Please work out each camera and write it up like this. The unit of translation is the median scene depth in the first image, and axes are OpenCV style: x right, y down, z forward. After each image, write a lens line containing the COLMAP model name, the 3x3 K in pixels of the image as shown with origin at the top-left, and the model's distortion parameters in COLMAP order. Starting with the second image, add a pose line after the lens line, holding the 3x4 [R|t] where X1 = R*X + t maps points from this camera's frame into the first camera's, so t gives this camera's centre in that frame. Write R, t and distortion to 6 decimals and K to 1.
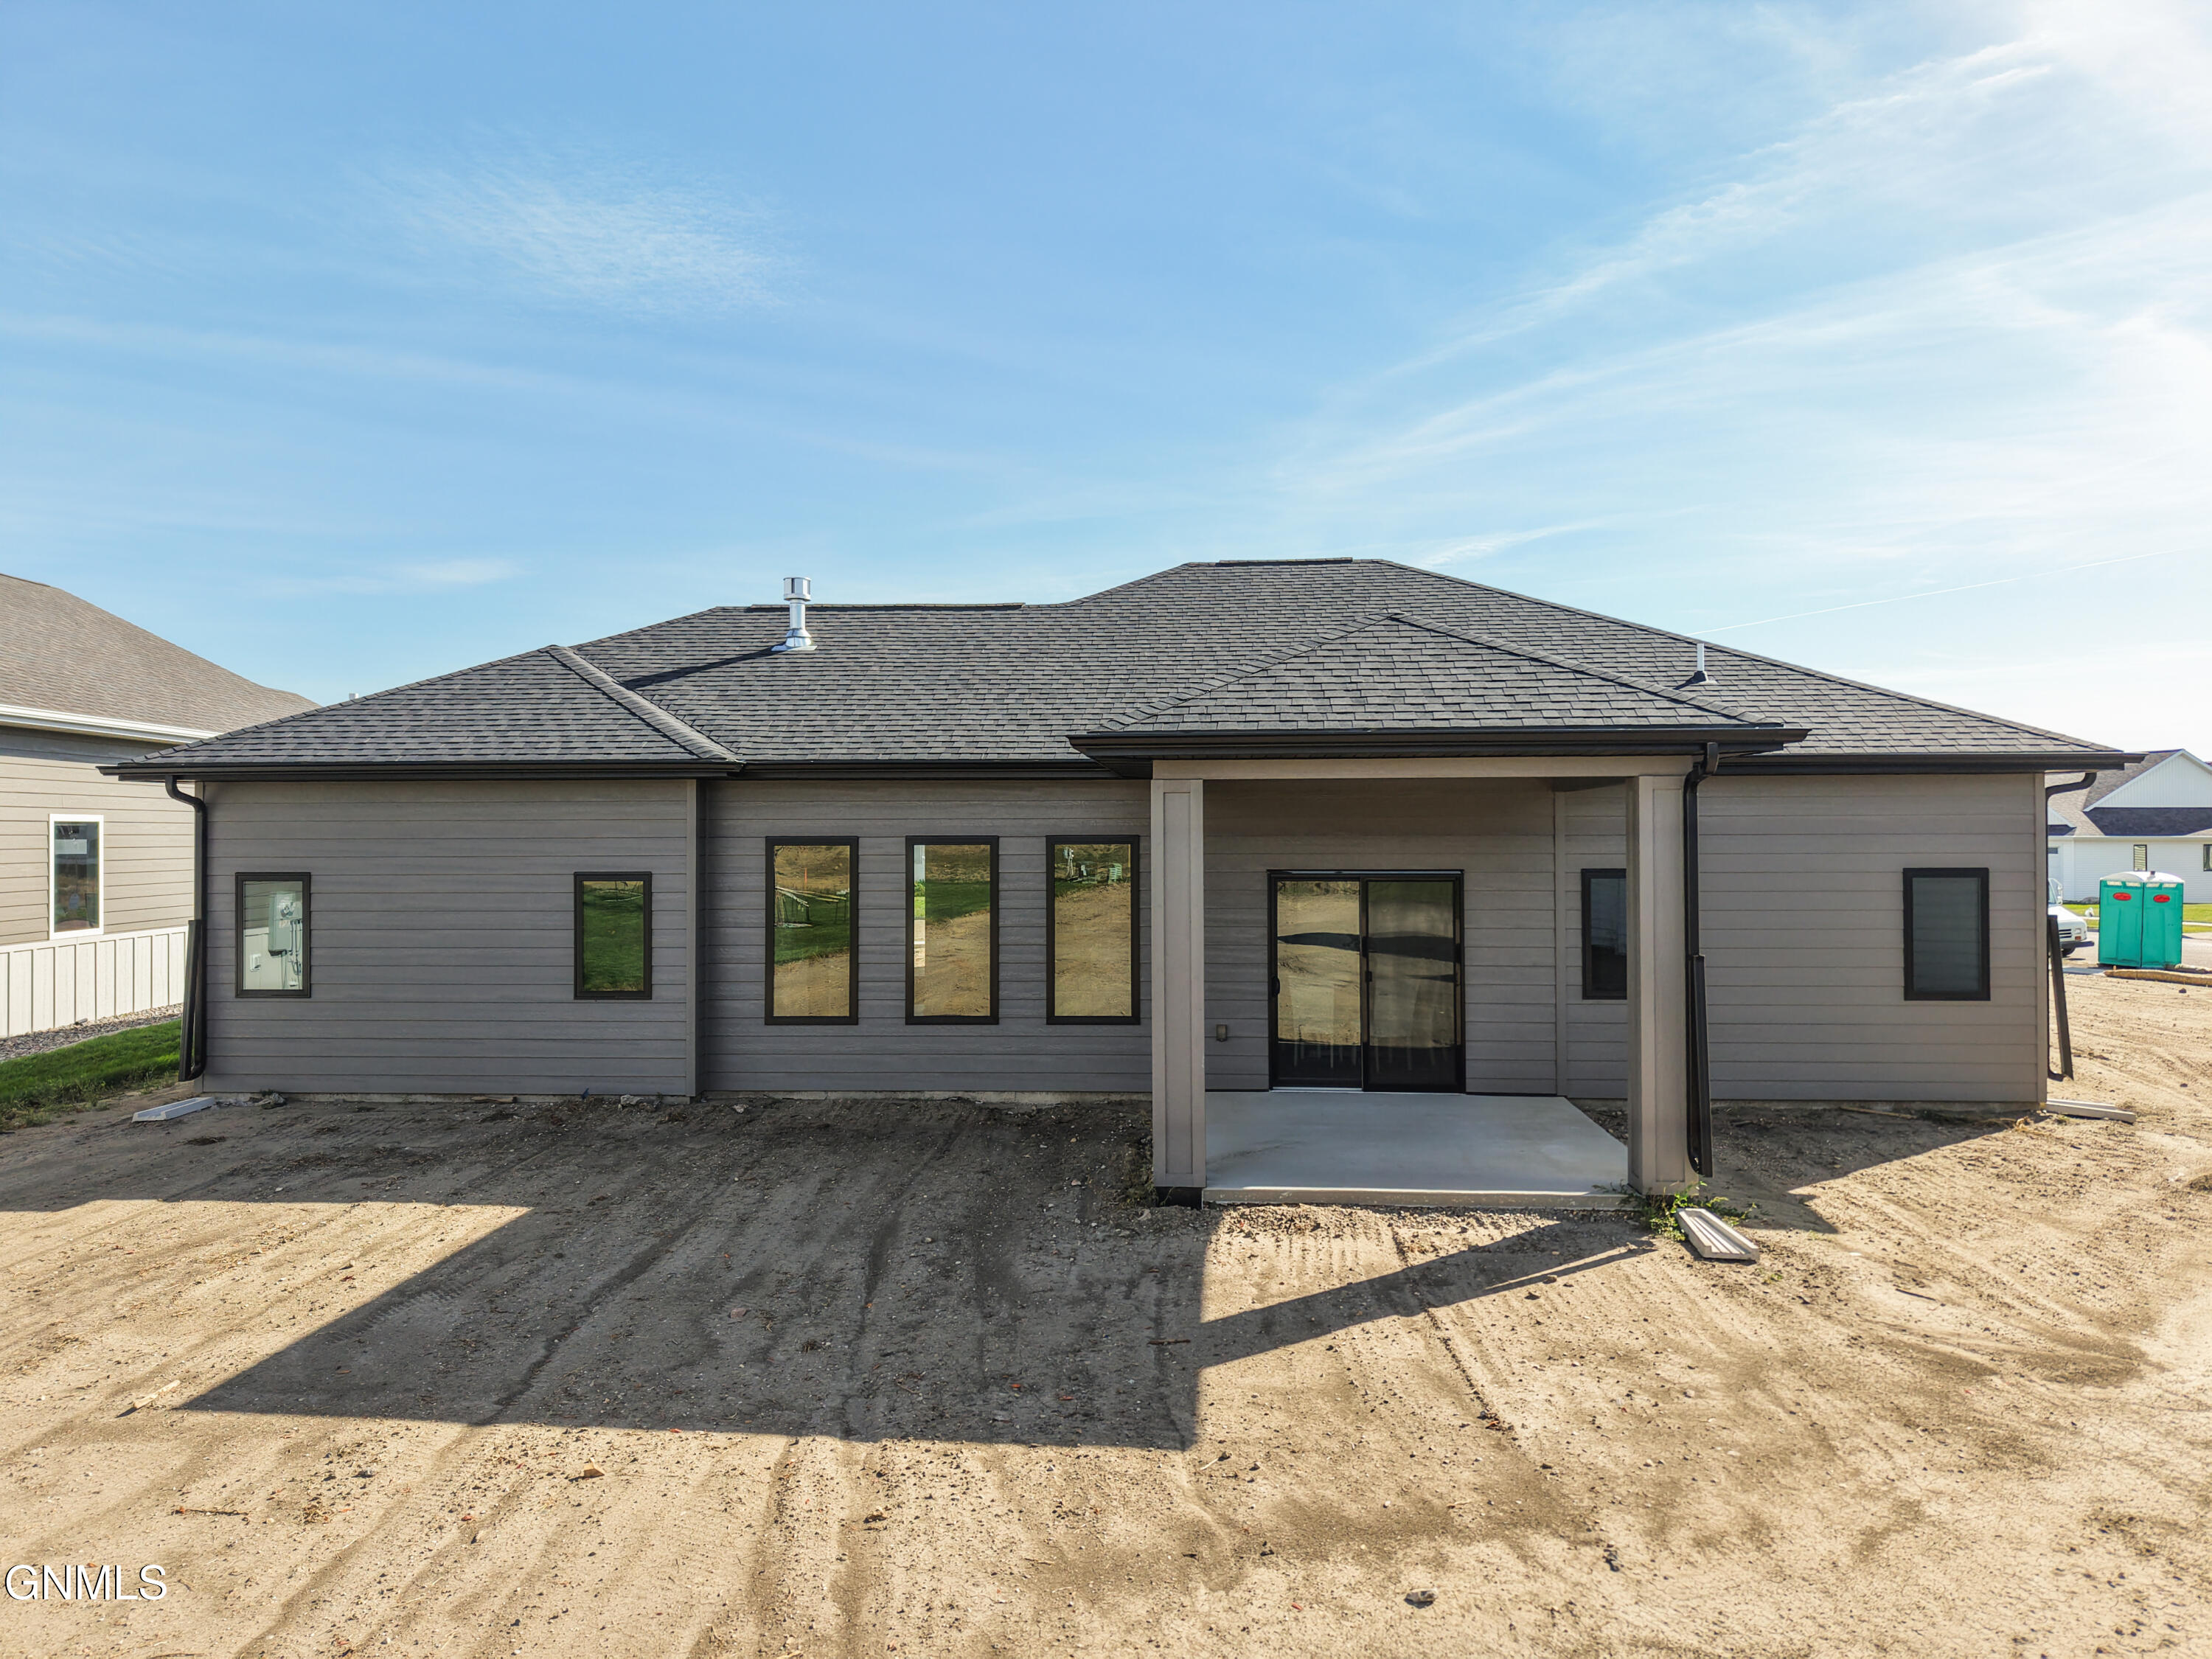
lens RADIAL K [[1542.5, 0, 1105.0], [0, 1542.5, 789.6], [0, 0, 1]] dist [0.069036, -0.075210]
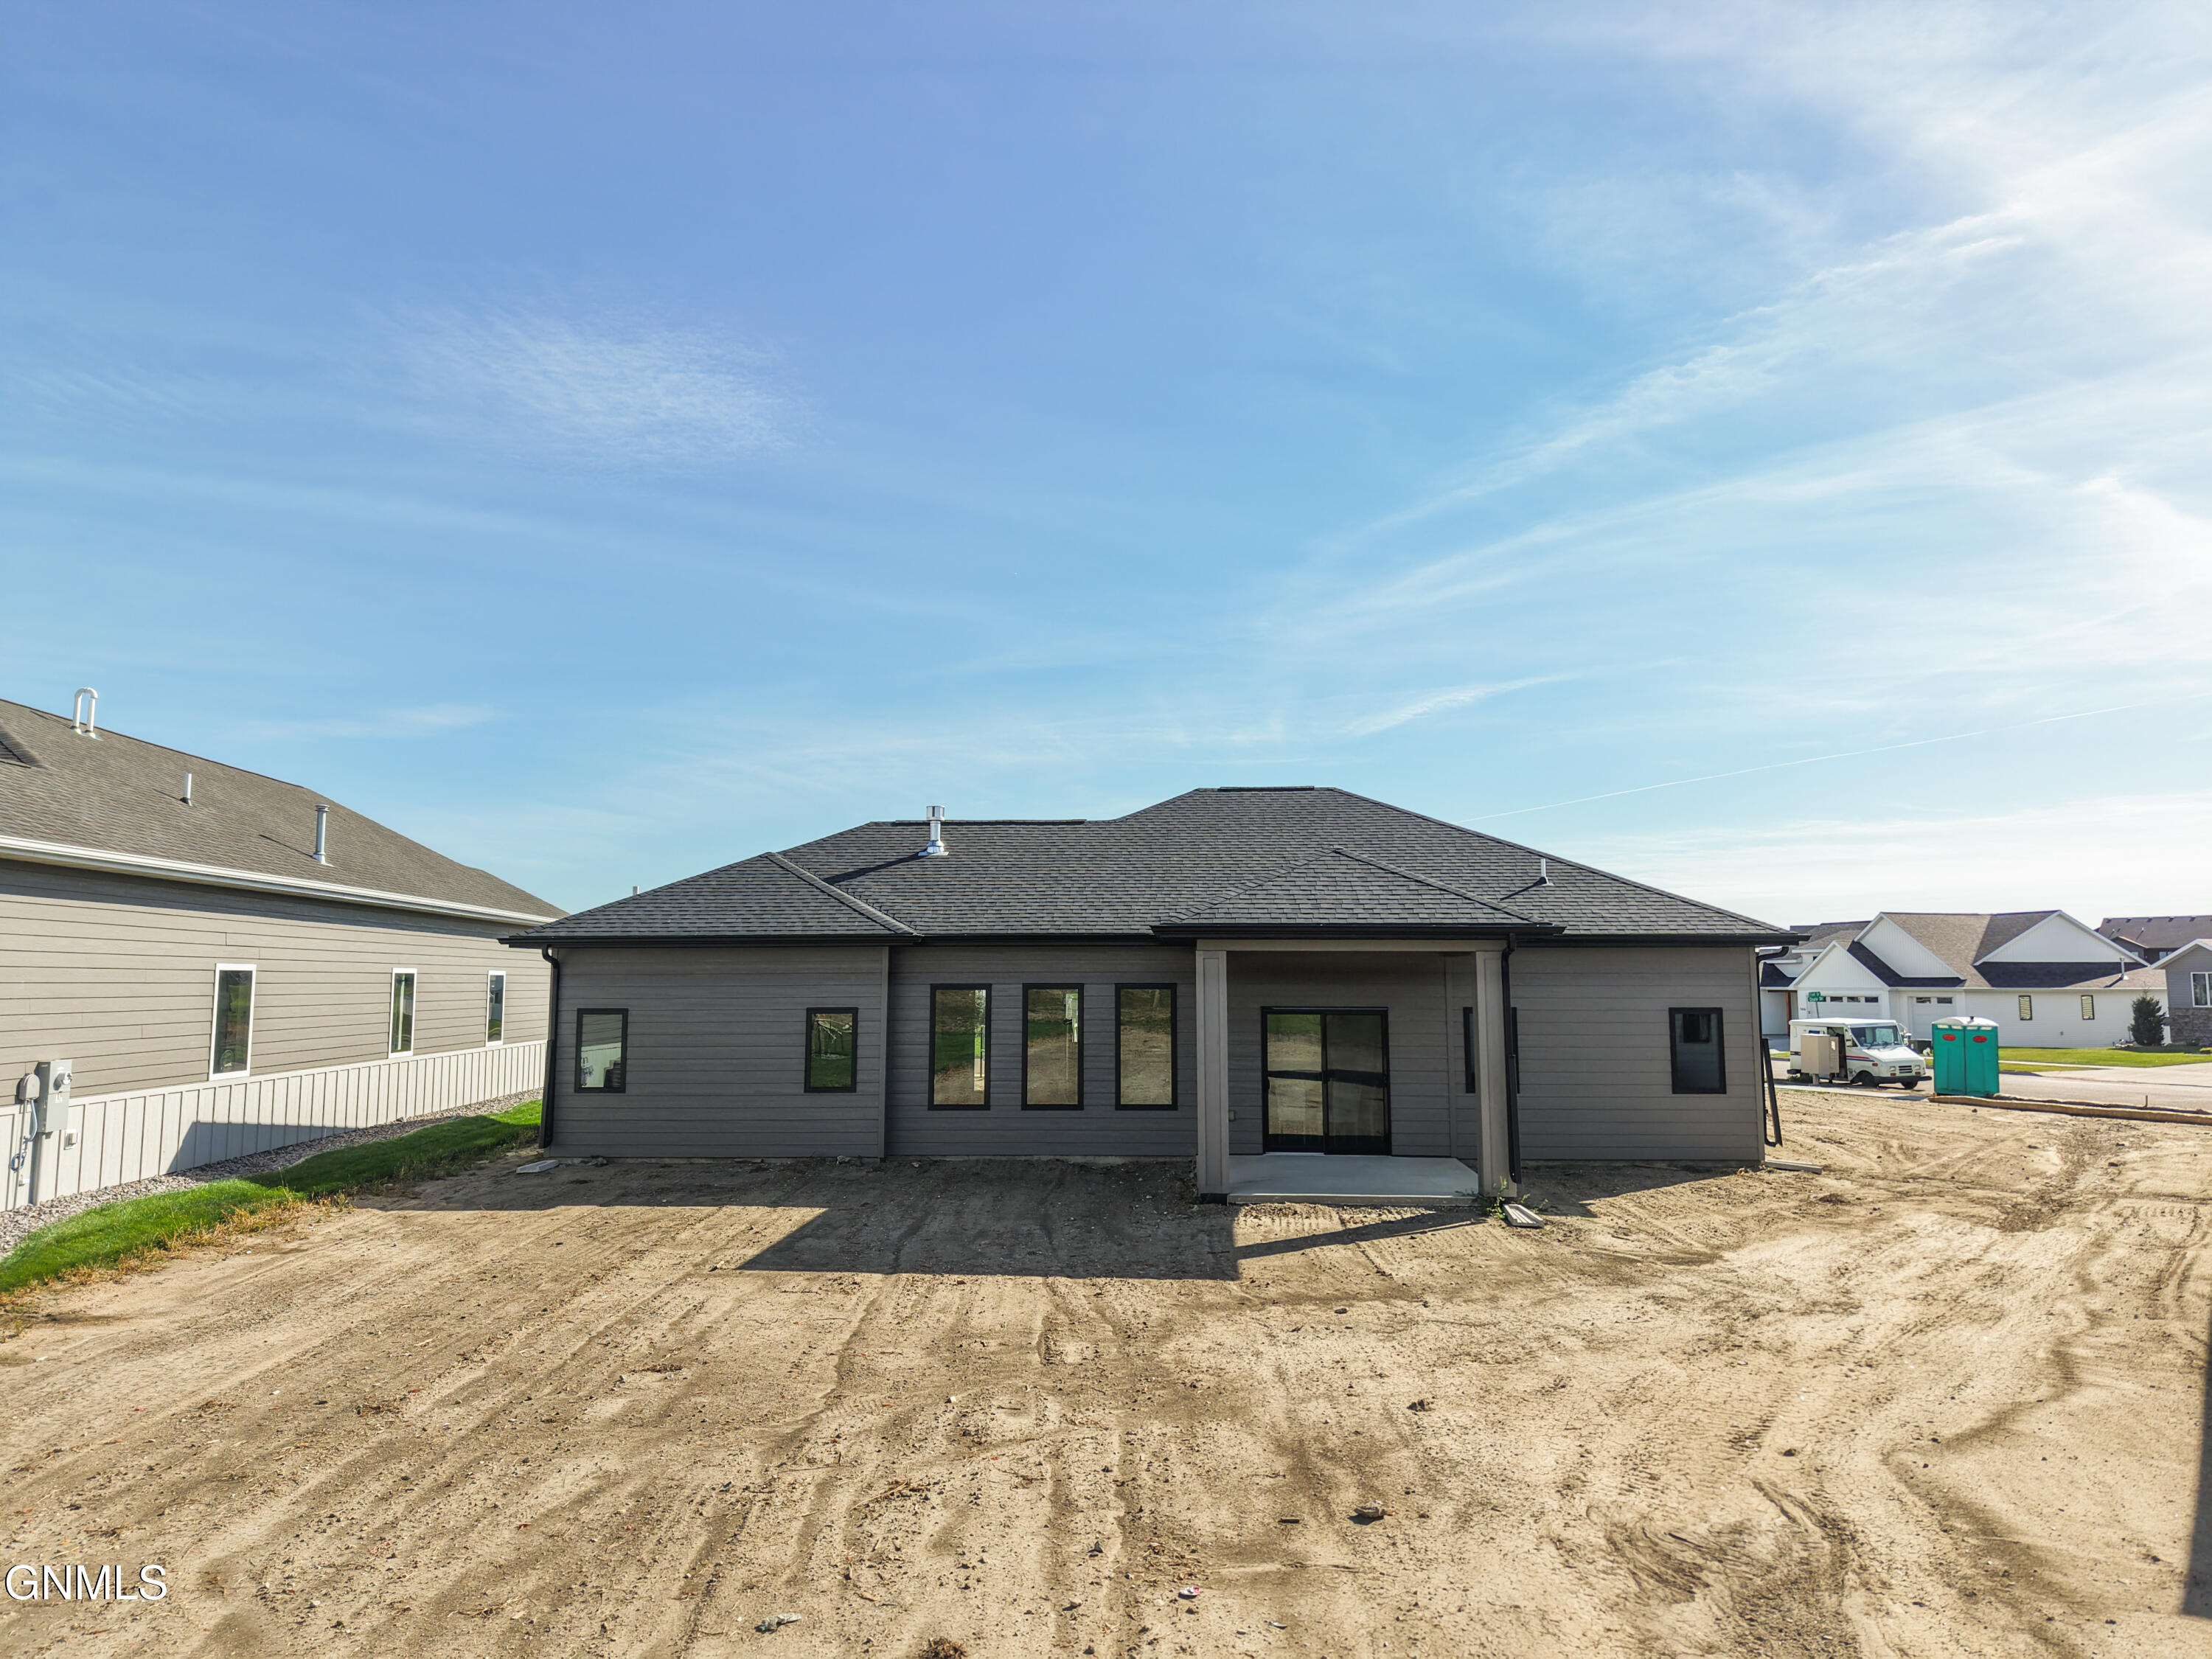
lens RADIAL K [[1542.5, 0, 1105.0], [0, 1542.5, 789.6], [0, 0, 1]] dist [0.069036, -0.075210]
pose [[0.999827, 0.004413, 0.018052, -0.077389], [-0.002684, 0.995501, -0.094718, -0.016841], [-0.018388, 0.094653, 0.995340, -0.541120]]
